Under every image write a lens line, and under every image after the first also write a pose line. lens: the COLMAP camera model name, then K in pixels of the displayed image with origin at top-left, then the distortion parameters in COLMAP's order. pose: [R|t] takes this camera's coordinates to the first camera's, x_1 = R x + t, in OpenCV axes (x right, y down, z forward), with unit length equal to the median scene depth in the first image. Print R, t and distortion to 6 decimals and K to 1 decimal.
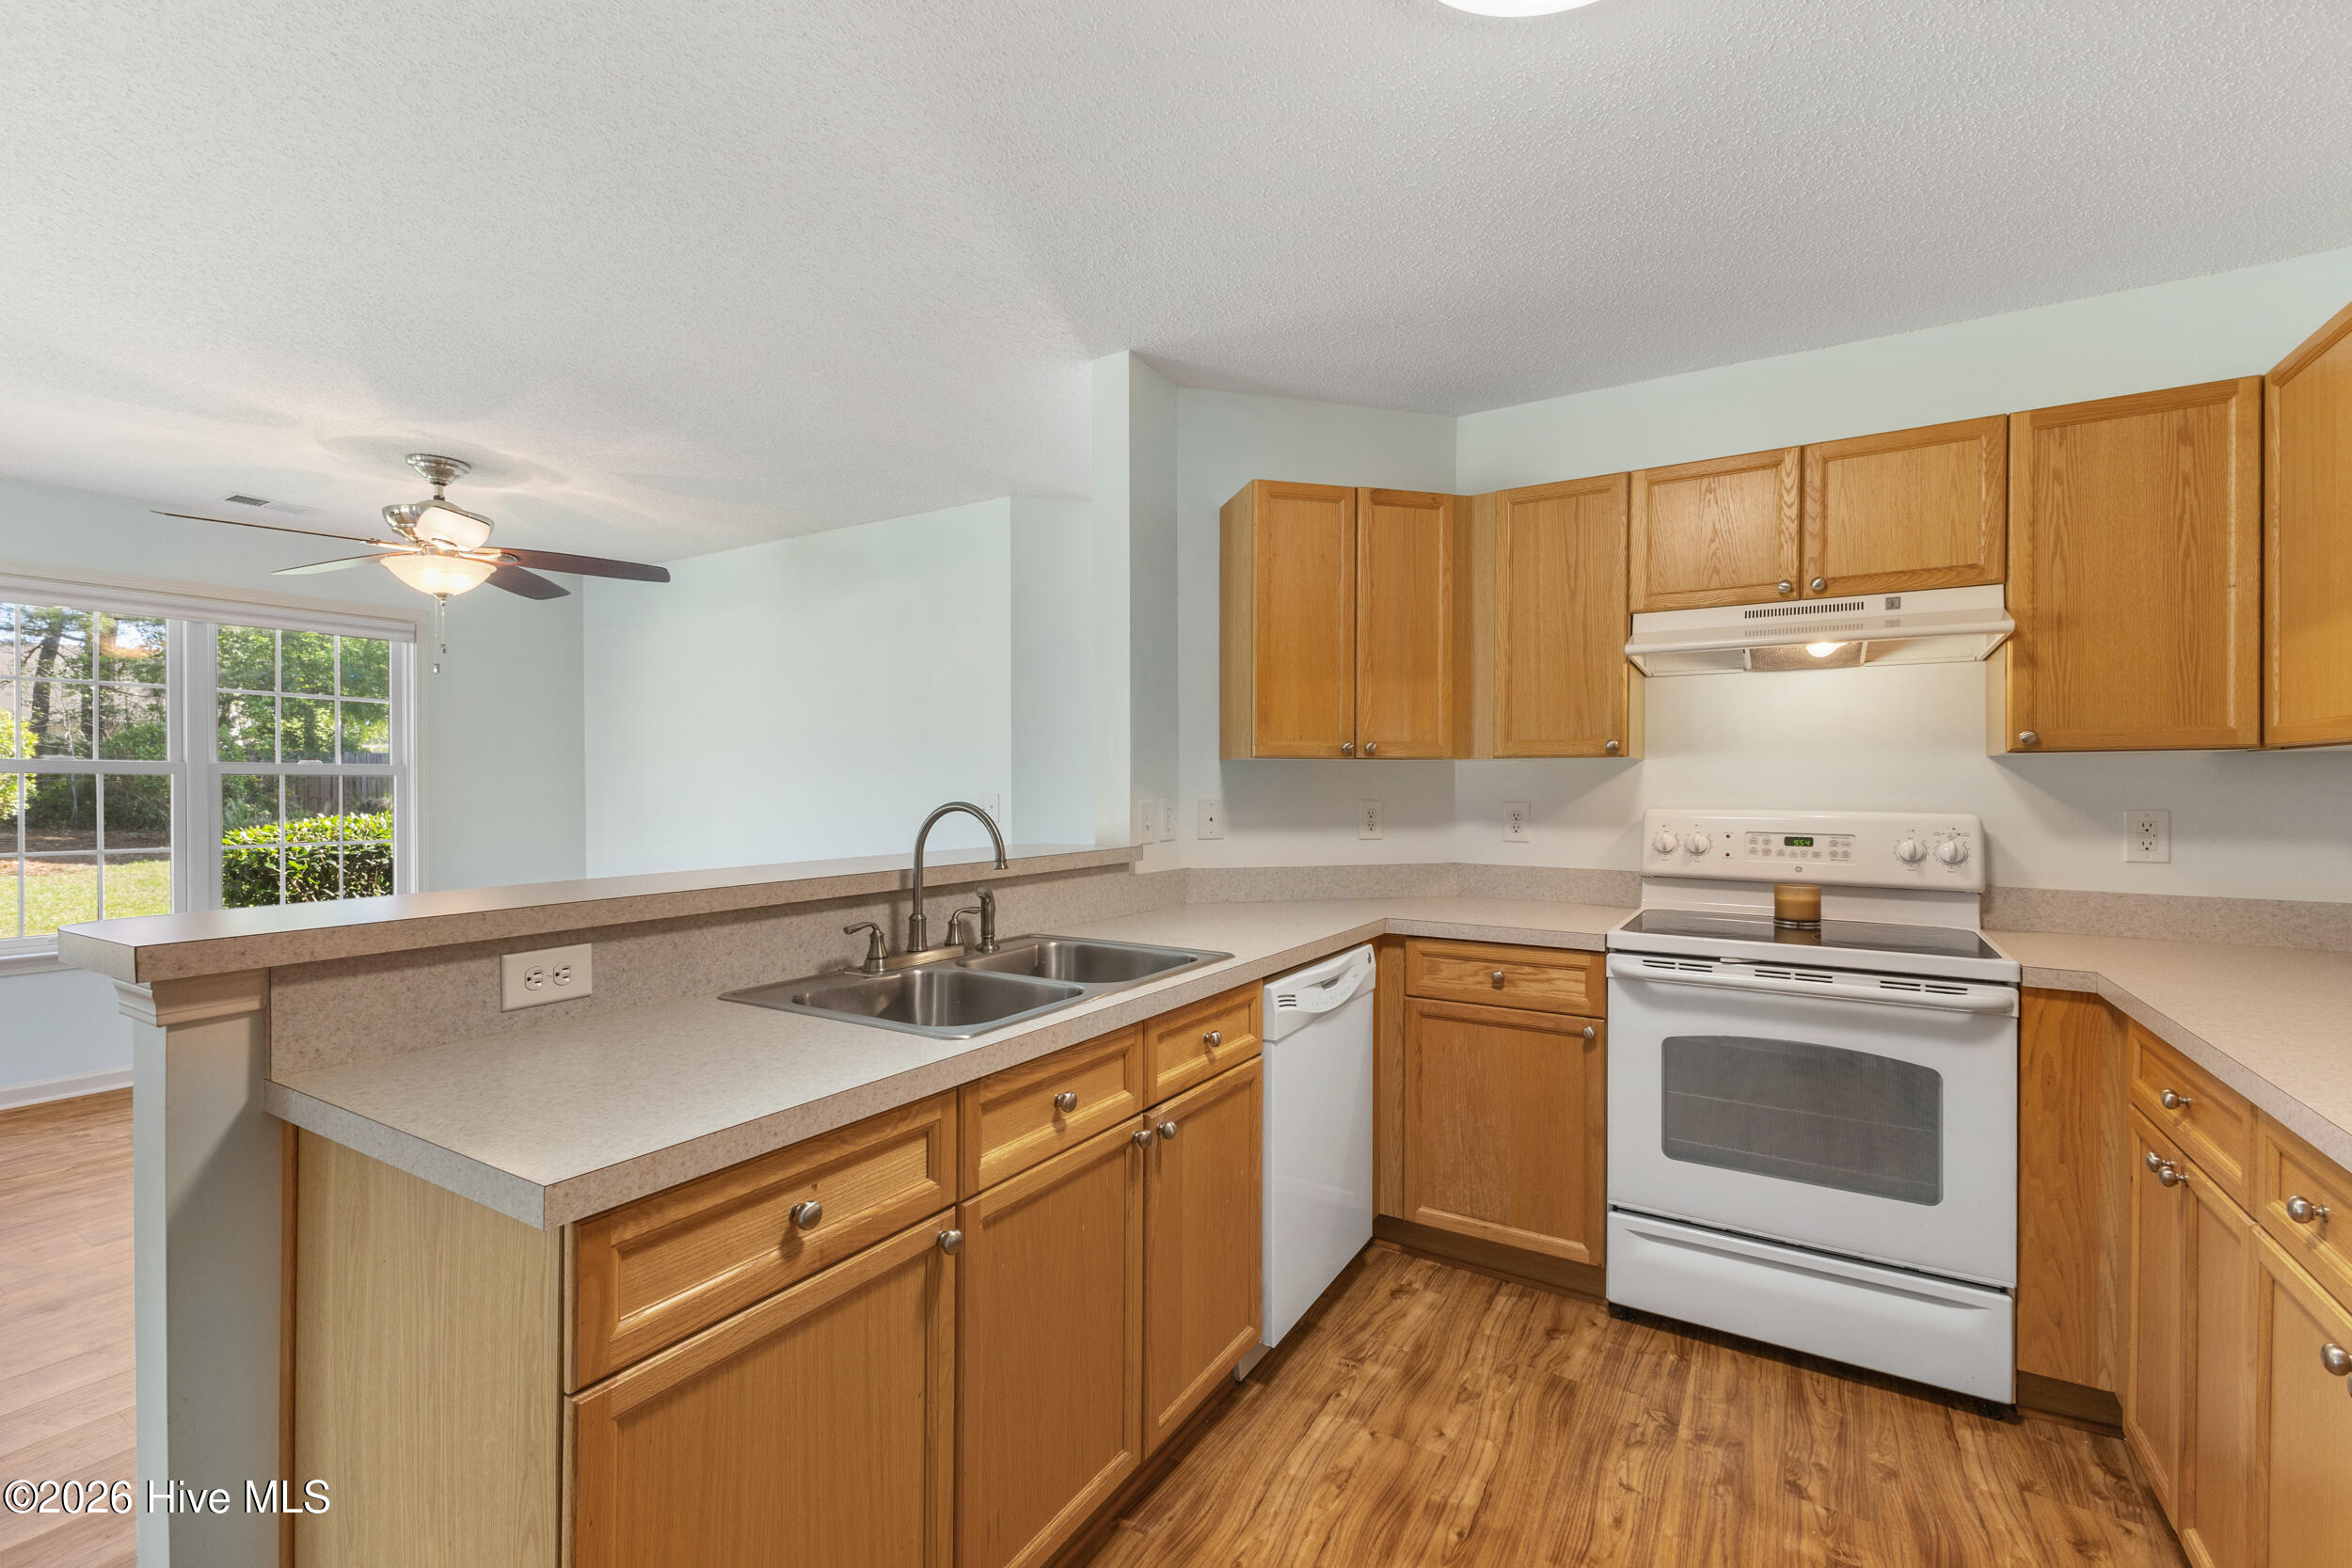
lens RADIAL K [[1005.9, 0, 1176.0], [0, 1005.9, 784.0], [0, 0, 1]] dist [-0.000271, -0.000861]
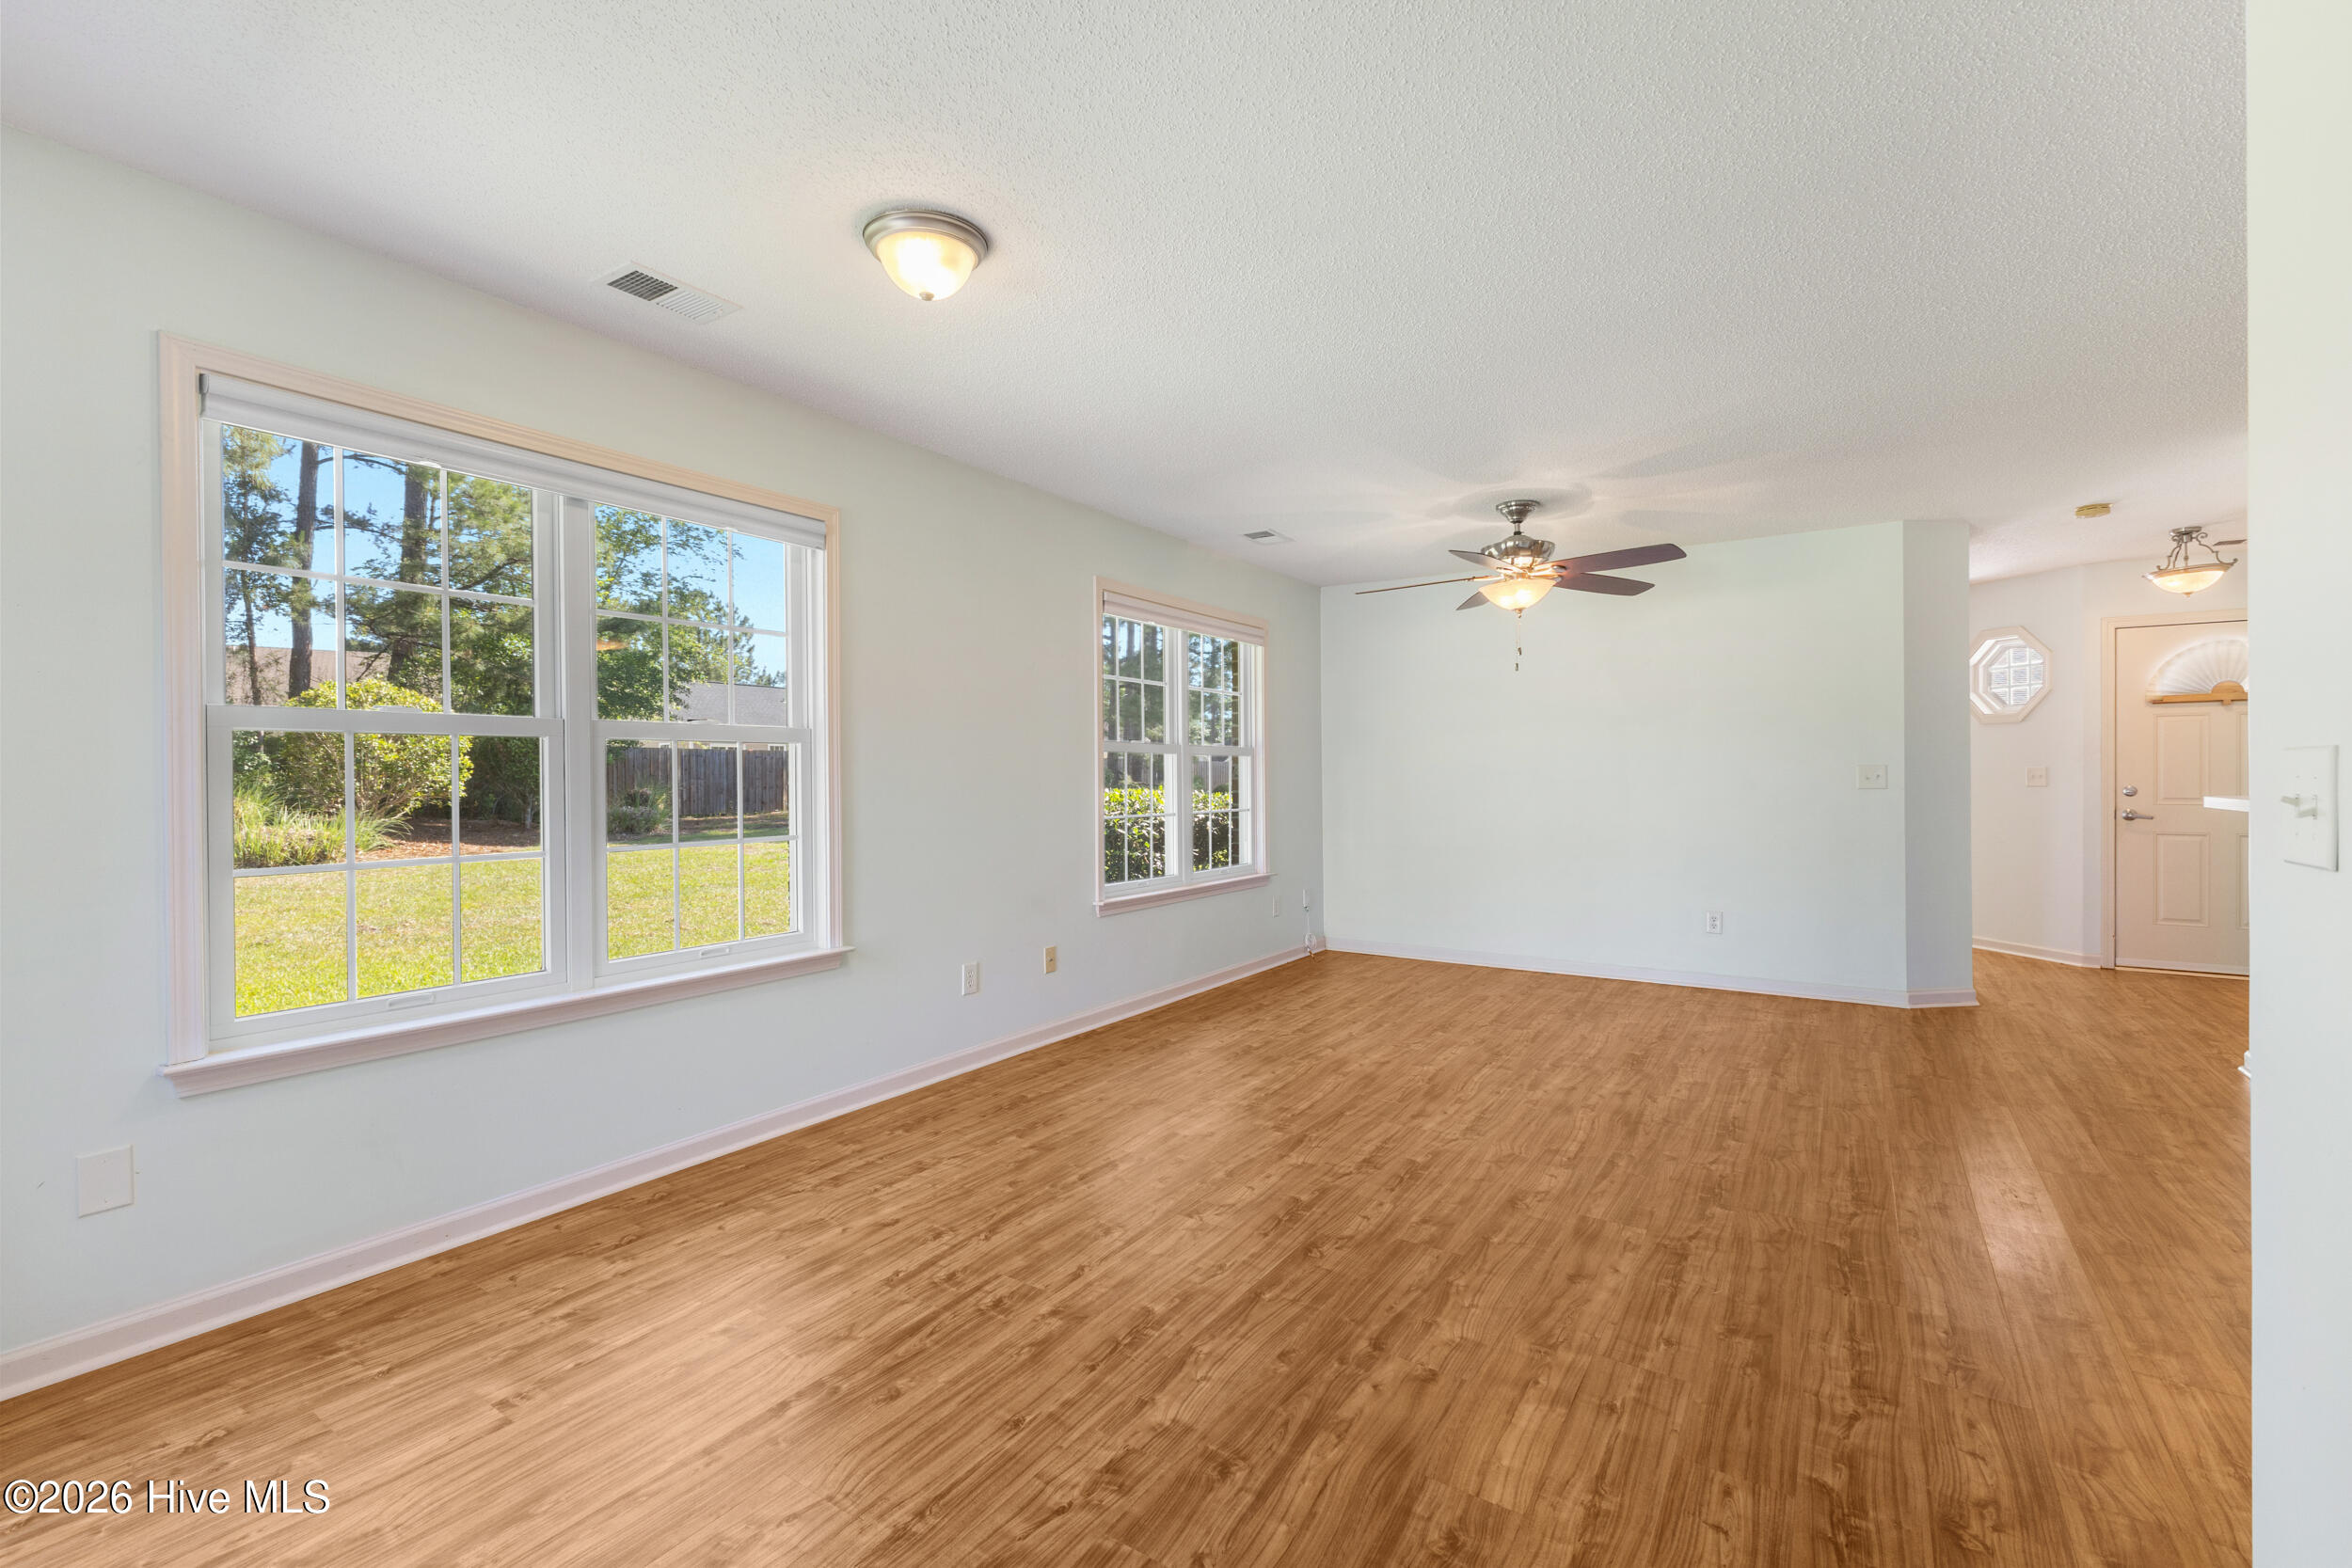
lens RADIAL K [[1016.4, 0, 1166.8], [0, 1016.4, 779.2], [0, 0, 1]] dist [0.002019, -0.000134]
pose [[0.998923, -0.004969, -0.046135, -1.920168], [0.005124, 0.999982, 0.003241, 0.033696], [0.046118, -0.003474, 0.998930, -0.516462]]
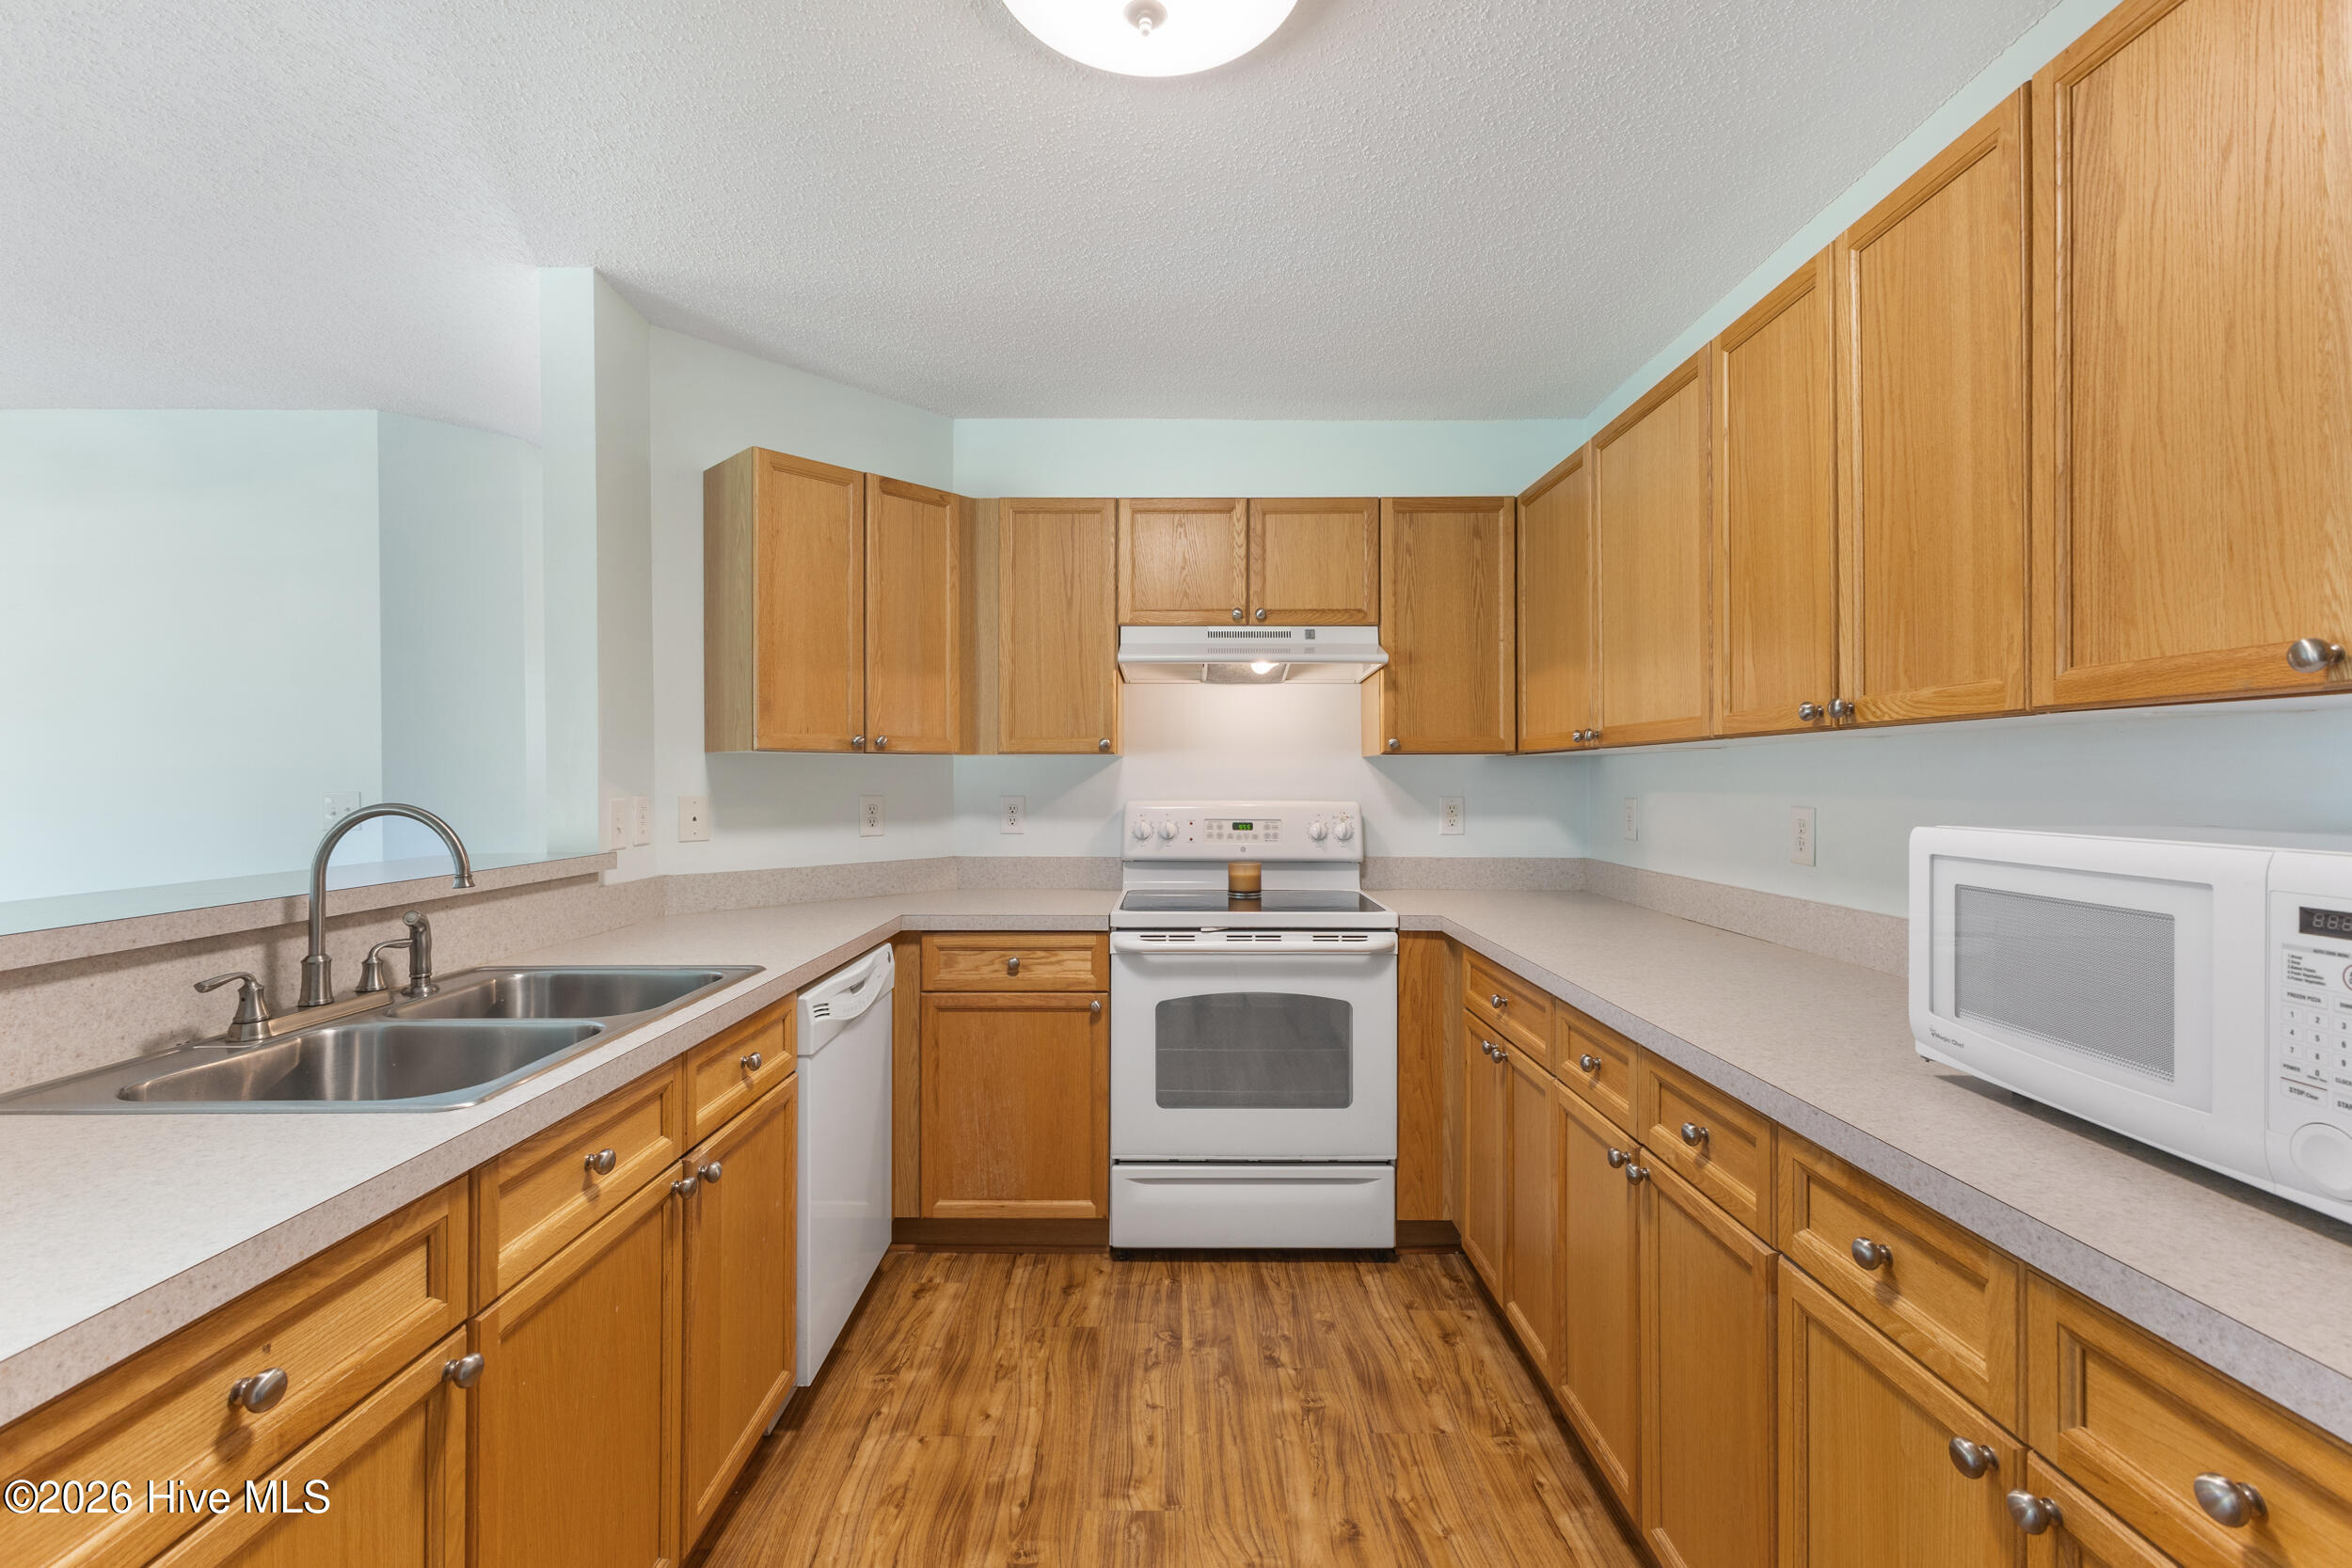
lens RADIAL K [[1001.6, 0, 1175.5], [0, 1001.6, 777.2], [0, 0, 1]] dist [0.000939, -0.000094]
pose [[0.846447, -0.000472, 0.532473, -0.104751], [0.001641, 0.999997, -0.001722, 0.000485], [-0.532470, 0.002331, 0.846445, 0.033919]]
